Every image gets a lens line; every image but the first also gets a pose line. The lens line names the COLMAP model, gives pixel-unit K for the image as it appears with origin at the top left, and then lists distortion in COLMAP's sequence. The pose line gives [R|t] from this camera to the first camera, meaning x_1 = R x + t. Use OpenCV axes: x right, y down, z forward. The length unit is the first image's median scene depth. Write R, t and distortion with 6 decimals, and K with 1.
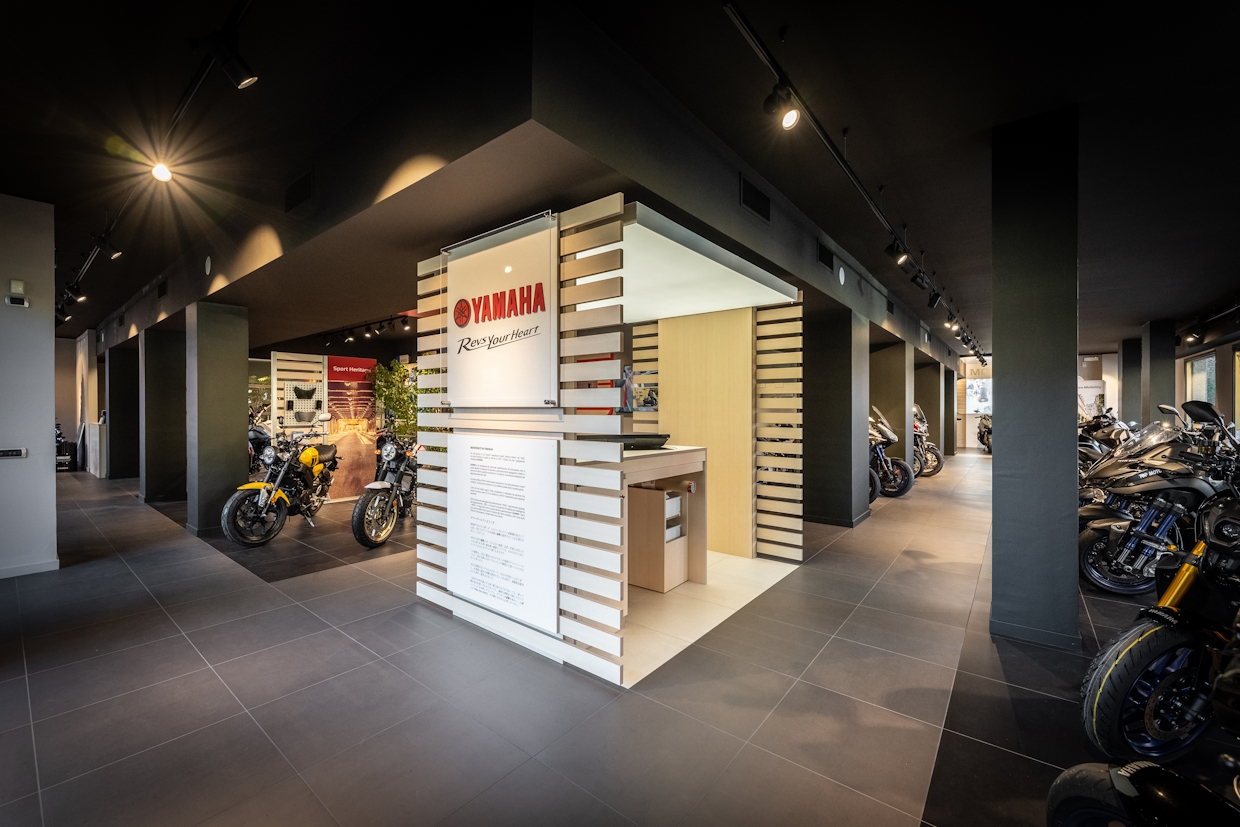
lens RADIAL K [[503.4, 0, 618.1], [0, 503.4, 411.4], [0, 0, 1]] dist [0.016779, 0.000094]
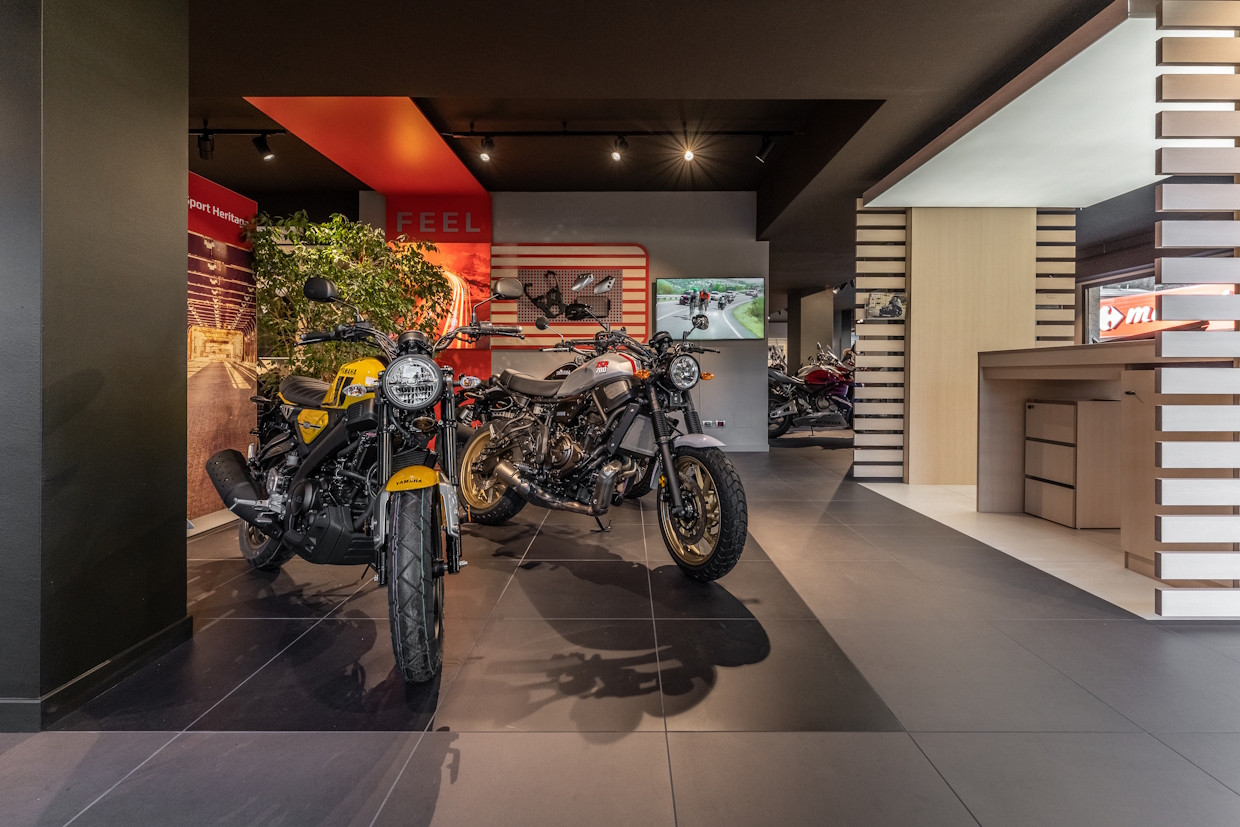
lens RADIAL K [[503.4, 0, 627.2], [0, 503.4, 372.3], [0, 0, 1]] dist [0.016779, 0.000094]
pose [[0.771496, -0.001285, 0.636233, -0.533028], [0.003070, 0.999994, -0.001702, 0.053718], [-0.636227, 0.003266, 0.771495, 0.450538]]
